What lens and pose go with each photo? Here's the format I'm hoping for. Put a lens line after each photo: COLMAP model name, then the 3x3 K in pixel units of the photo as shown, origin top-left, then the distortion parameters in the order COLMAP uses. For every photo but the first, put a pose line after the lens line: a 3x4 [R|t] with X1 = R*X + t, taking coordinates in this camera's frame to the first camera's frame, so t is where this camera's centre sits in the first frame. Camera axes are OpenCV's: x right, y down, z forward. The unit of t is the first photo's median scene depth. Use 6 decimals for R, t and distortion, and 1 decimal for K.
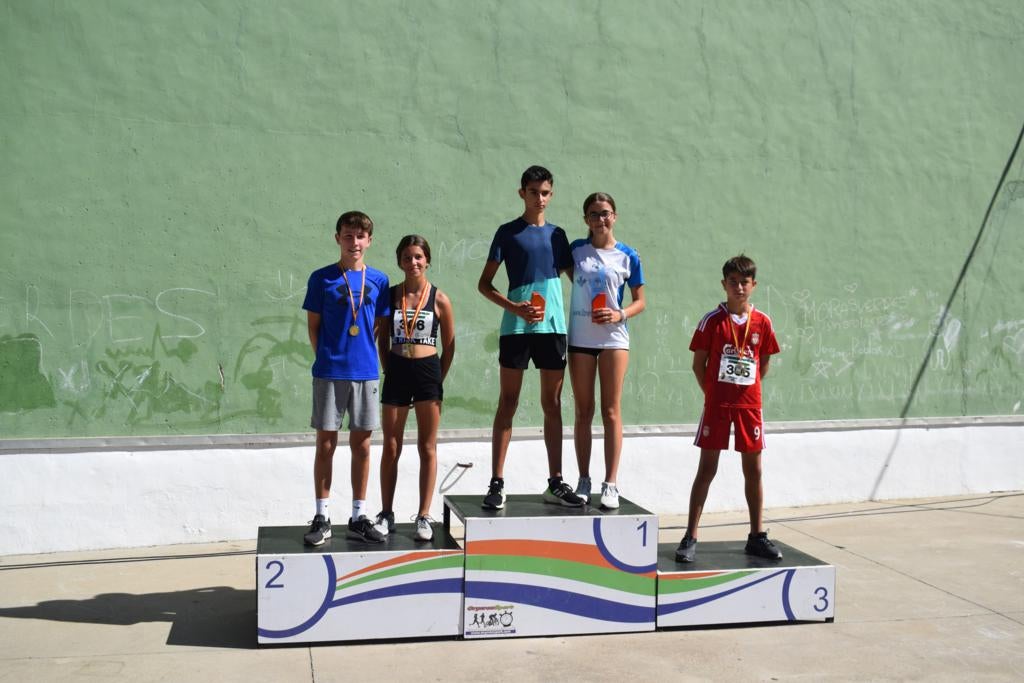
lens RADIAL K [[1132.5, 0, 528.6], [0, 1132.5, 344.7], [0, 0, 1]] dist [-0.059259, 0.000000]
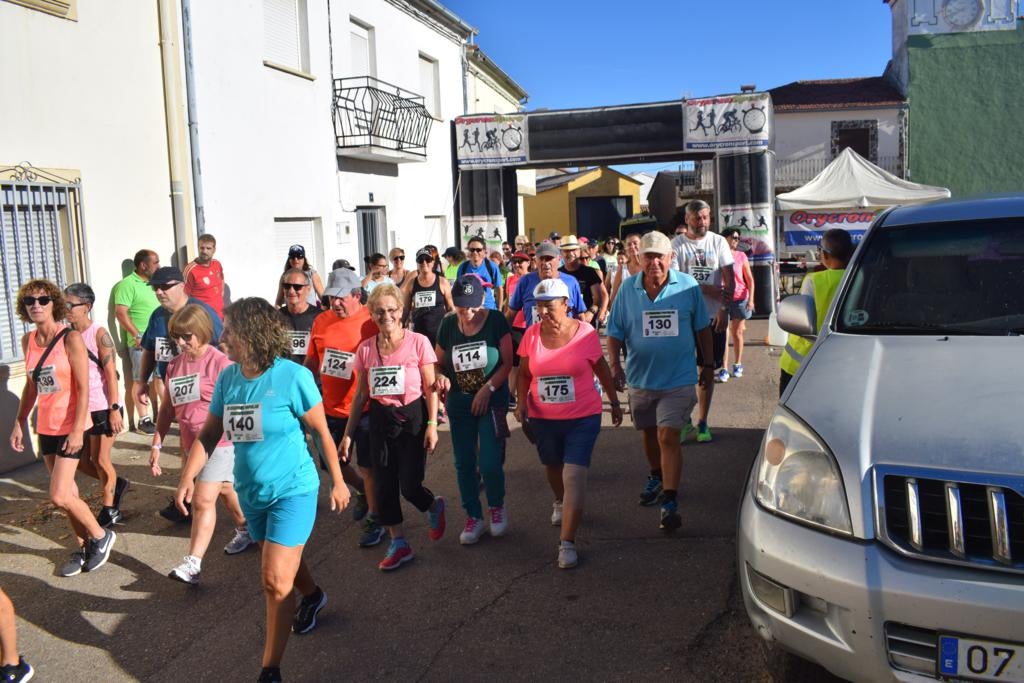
lens RADIAL K [[805.8, 0, 508.6], [0, 805.8, 349.0], [0, 0, 1]] dist [-0.099911, 0.020527]
pose [[0.780331, 0.053224, -0.623098, 0.193615], [0.029224, 0.992180, 0.121349, 0.082302], [0.624684, -0.112902, 0.772673, -3.236018]]
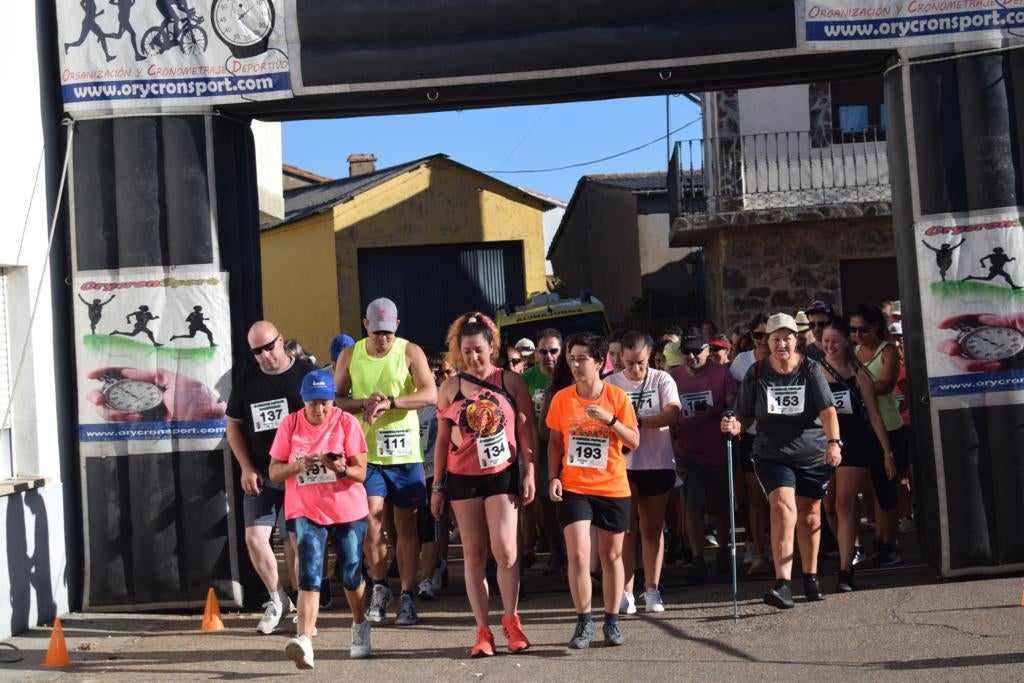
lens RADIAL K [[2331.2, 0, 523.8], [0, 2331.2, 327.8], [0, 0, 1]] dist [0.056170, 0.000000]
pose [[0.875676, -0.063782, -0.478669, -0.017966], [0.054239, 0.997957, -0.033751, 0.112736], [0.479844, 0.003592, 0.877347, -3.112658]]
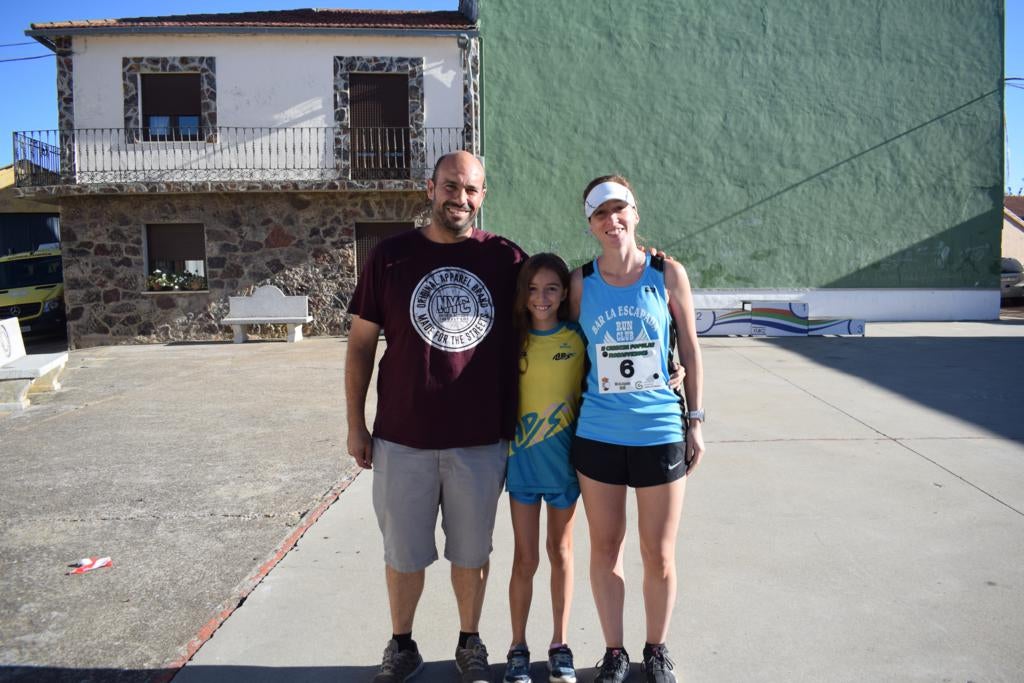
lens RADIAL K [[805.8, 0, 518.5], [0, 805.8, 346.5], [0, 0, 1]] dist [-0.099911, 0.020527]
pose [[0.961148, 0.005351, -0.275980, -0.043507], [0.015948, 0.997066, 0.074873, 0.062504], [0.275571, -0.076365, 0.958243, -1.069362]]
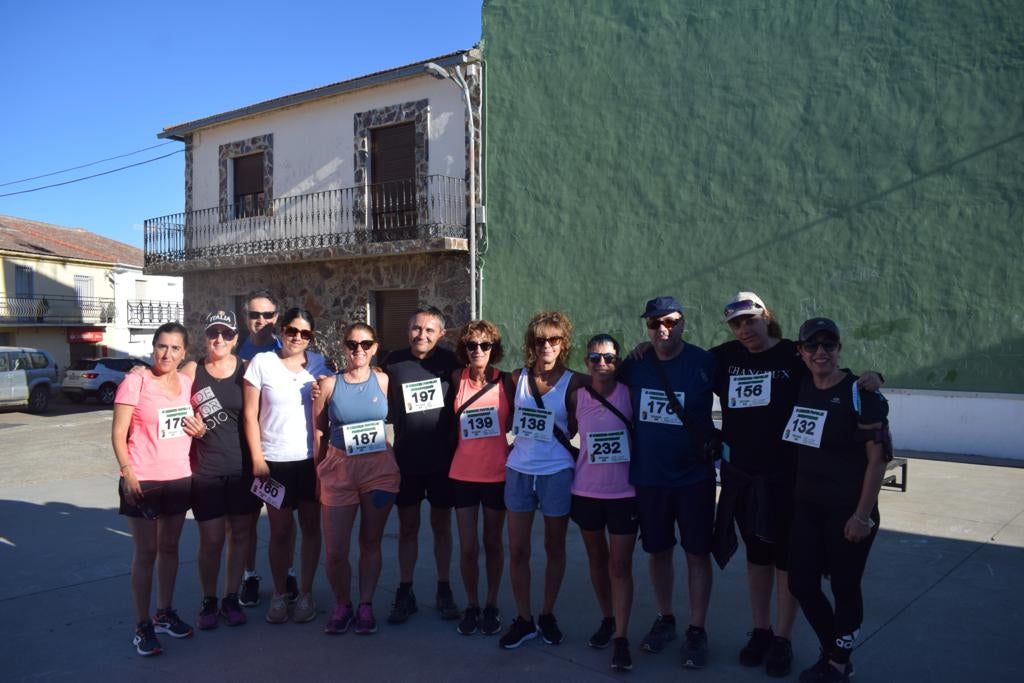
lens RADIAL K [[805.8, 0, 503.2], [0, 805.8, 346.0], [0, 0, 1]] dist [-0.099911, 0.020527]
pose [[0.529907, 0.008320, -0.848015, 0.669243], [-0.006138, 0.999963, 0.005975, 0.012338], [0.848034, 0.002039, 0.529938, -0.022326]]
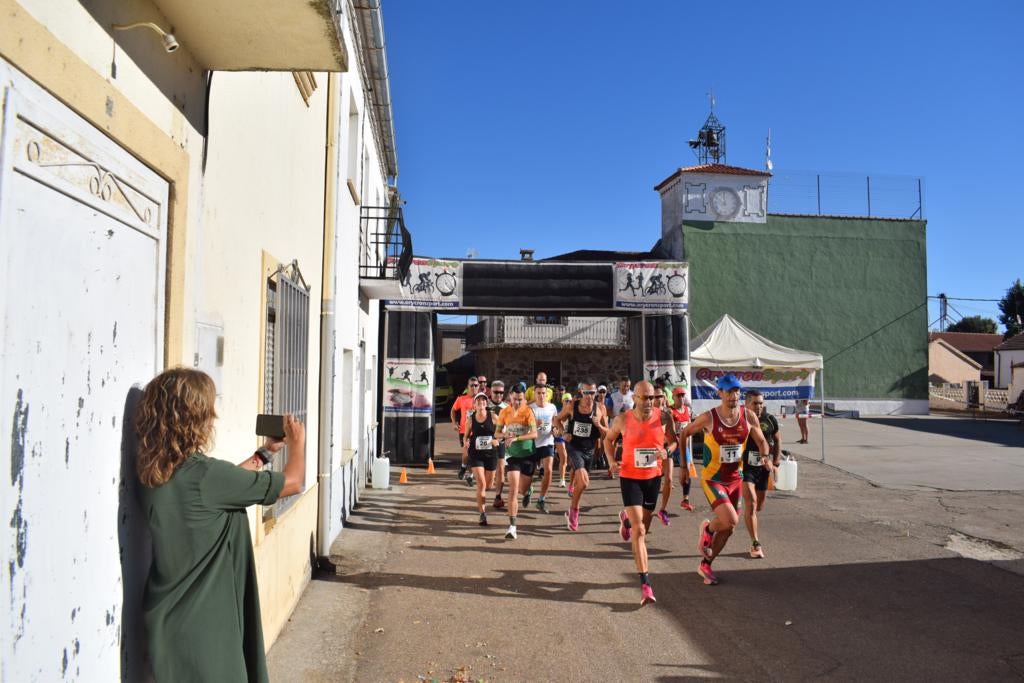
lens RADIAL K [[805.8, 0, 511.0], [0, 805.8, 343.4], [0, 0, 1]] dist [-0.099911, 0.020527]
pose [[0.955436, -0.010783, -0.295001, -0.284989], [-0.009123, 0.997777, -0.066020, 0.083558], [0.295057, 0.065769, 0.953213, -3.458415]]
